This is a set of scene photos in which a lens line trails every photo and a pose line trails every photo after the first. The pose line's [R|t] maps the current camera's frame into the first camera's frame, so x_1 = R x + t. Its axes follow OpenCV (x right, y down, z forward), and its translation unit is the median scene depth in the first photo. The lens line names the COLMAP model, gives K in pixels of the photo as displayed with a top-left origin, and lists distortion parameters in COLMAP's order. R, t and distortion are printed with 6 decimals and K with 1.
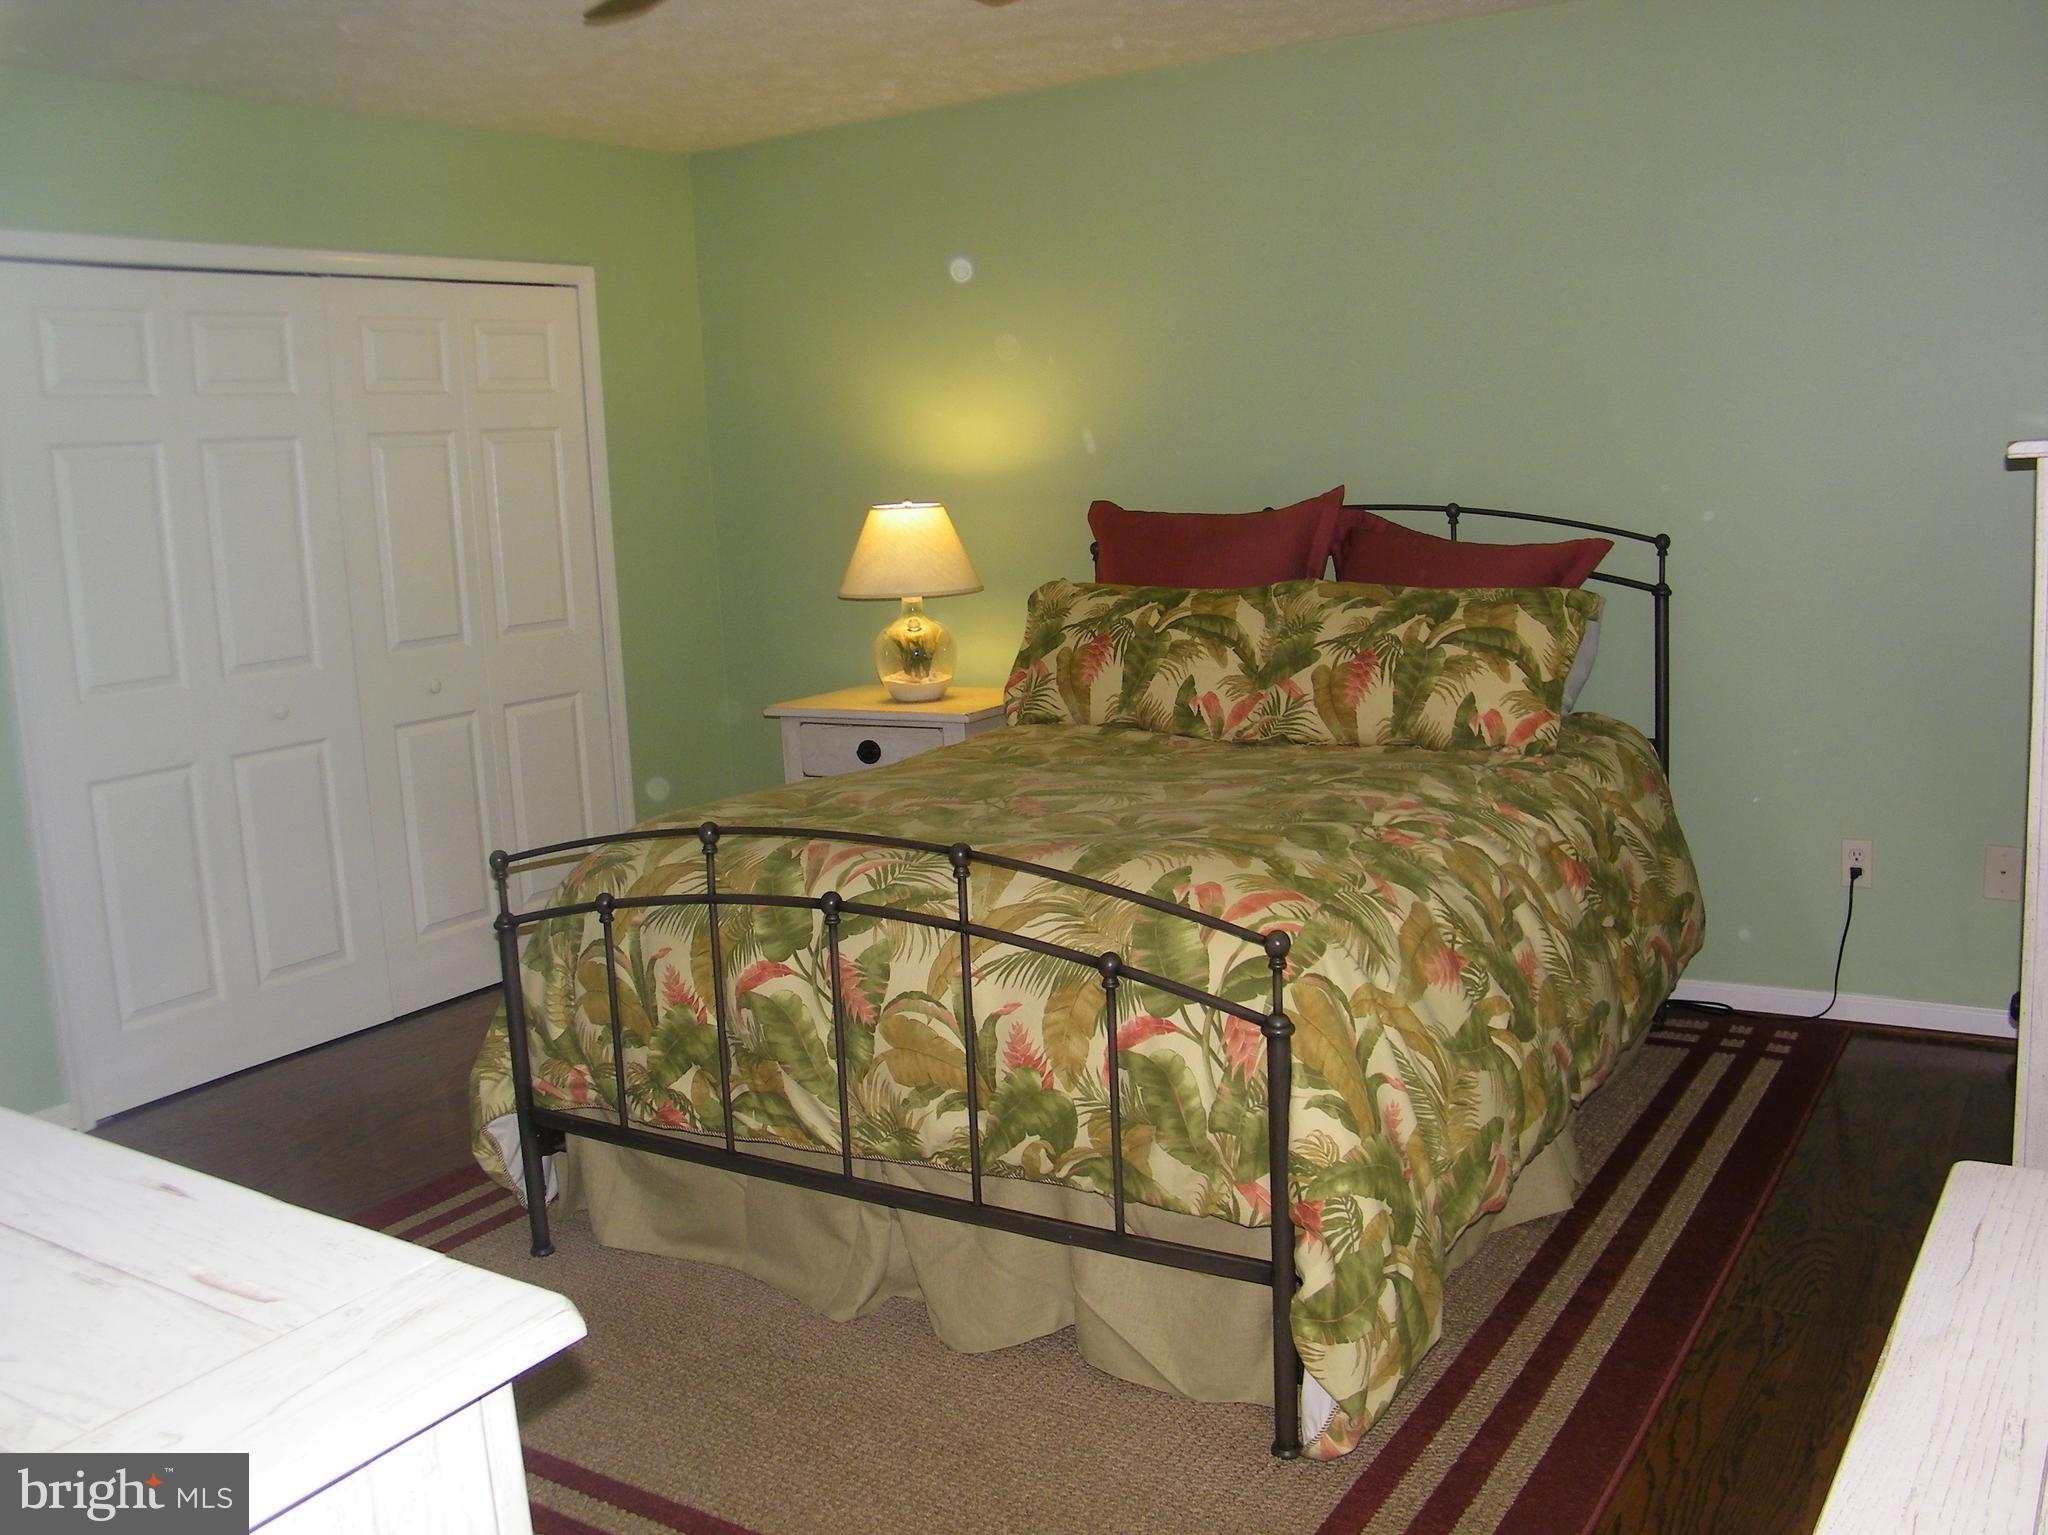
lens RADIAL K [[1778.1, 0, 1024.0], [0, 1778.1, 767.5], [0, 0, 1]] dist [-0.155046, -0.002363]
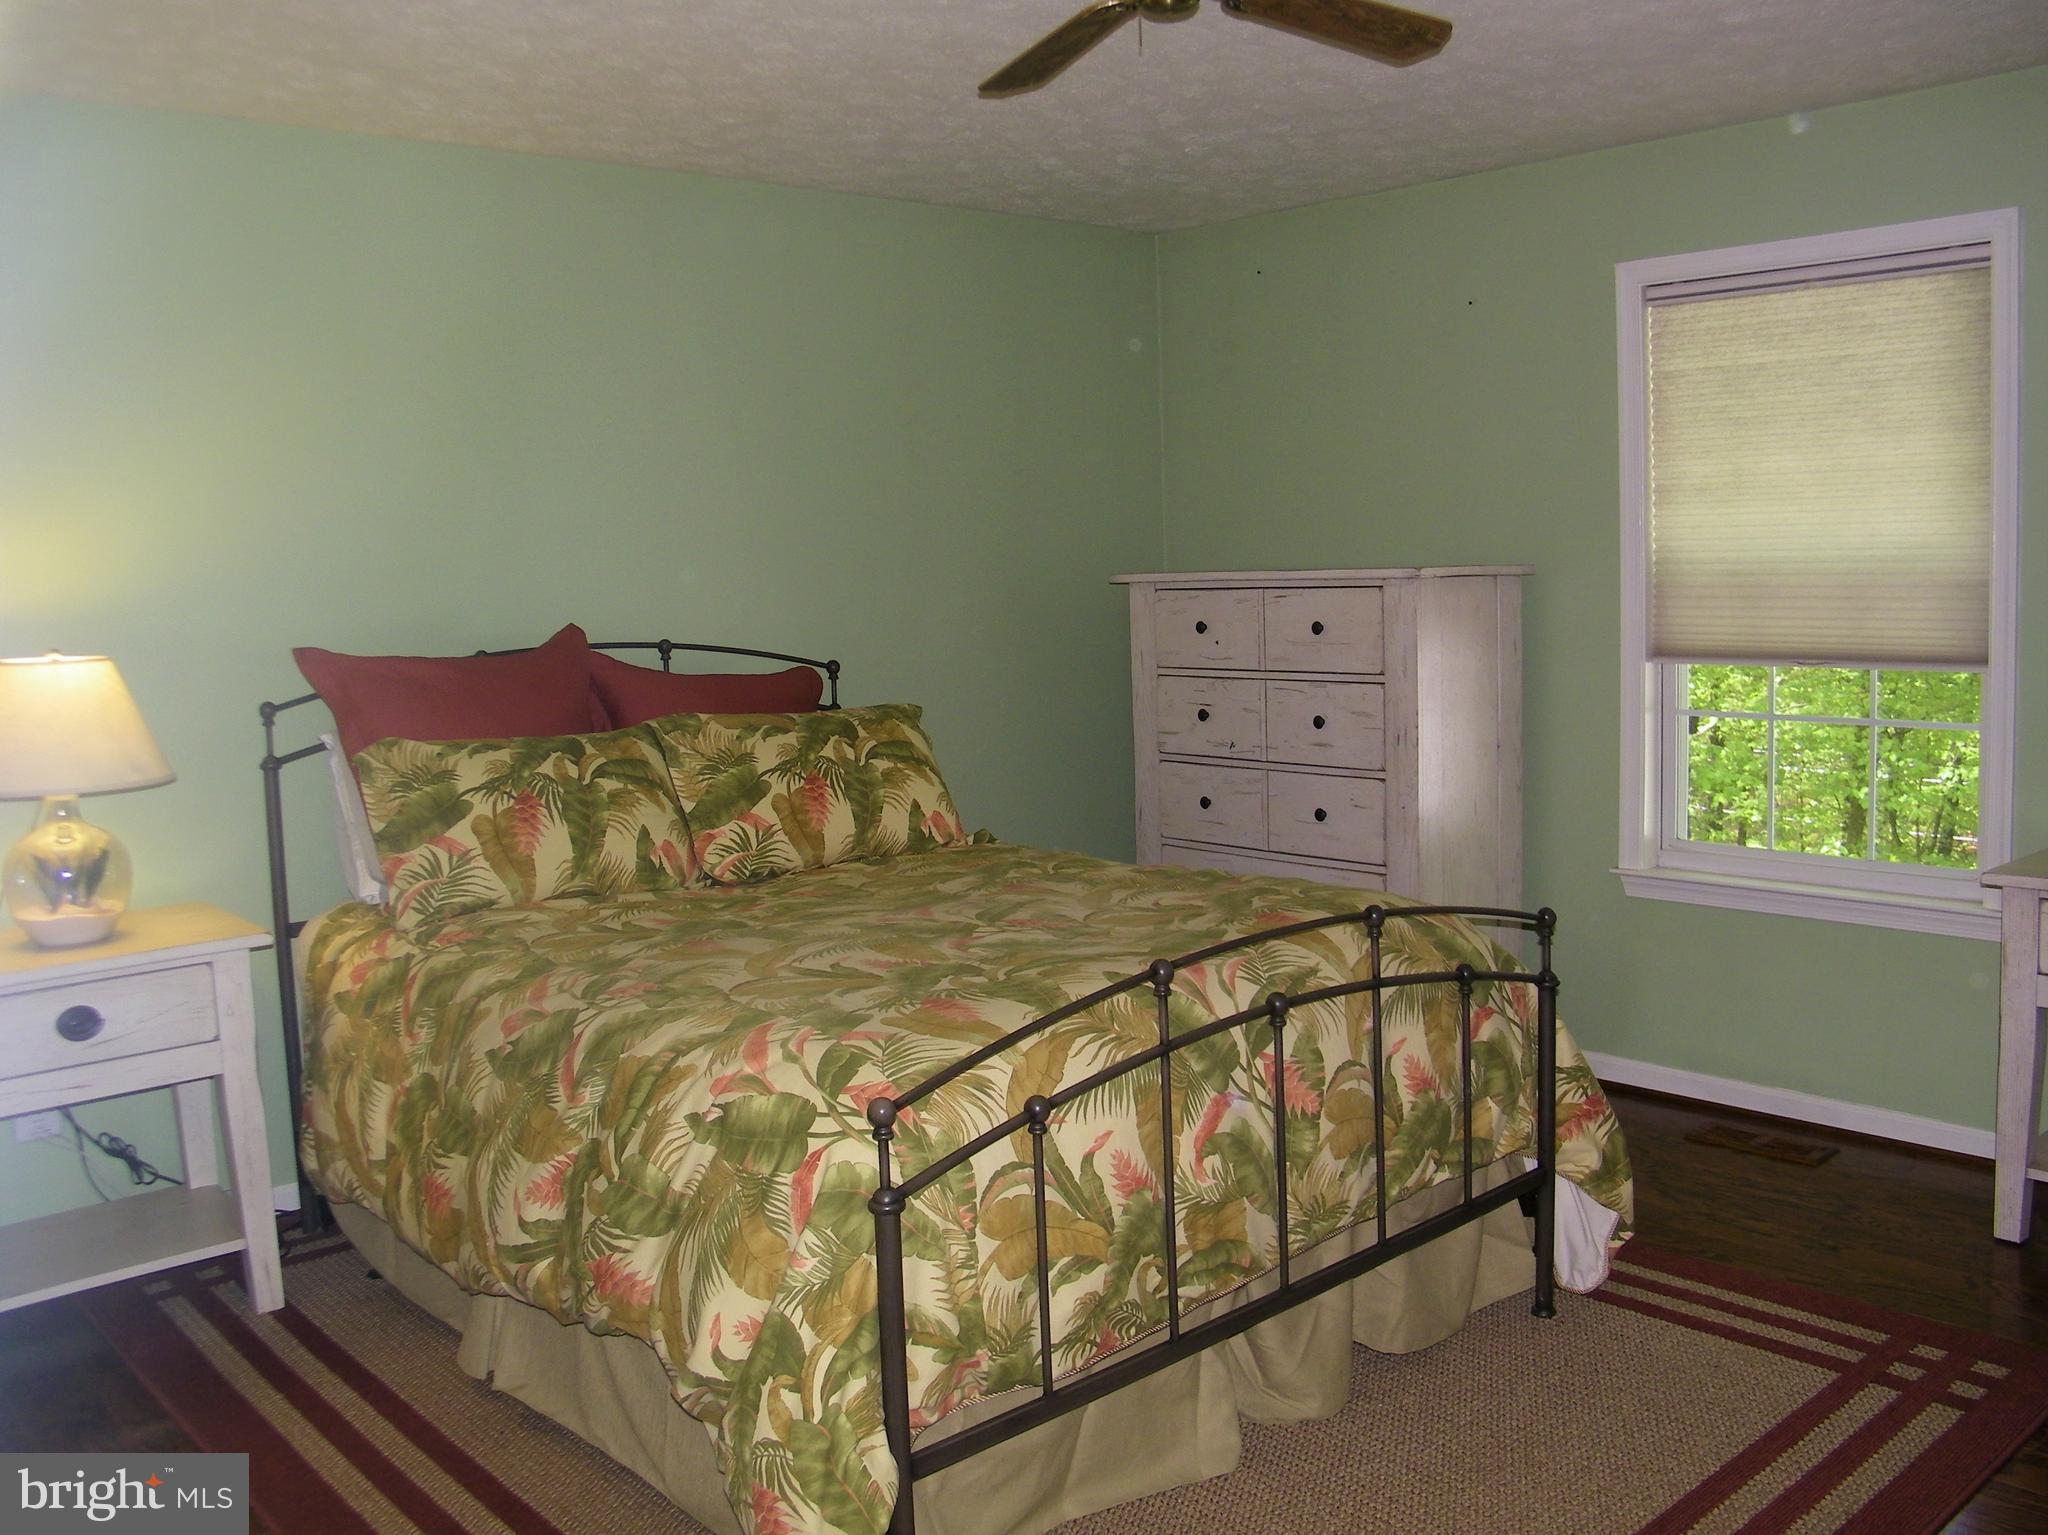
lens RADIAL K [[1778.1, 0, 1024.0], [0, 1778.1, 767.5], [0, 0, 1]] dist [-0.155046, -0.002363]
pose [[0.266557, -0.063531, 0.961723, -0.945989], [0.176454, 0.984177, 0.016107, -0.080741], [-0.947529, 0.165406, 0.273550, 0.749828]]
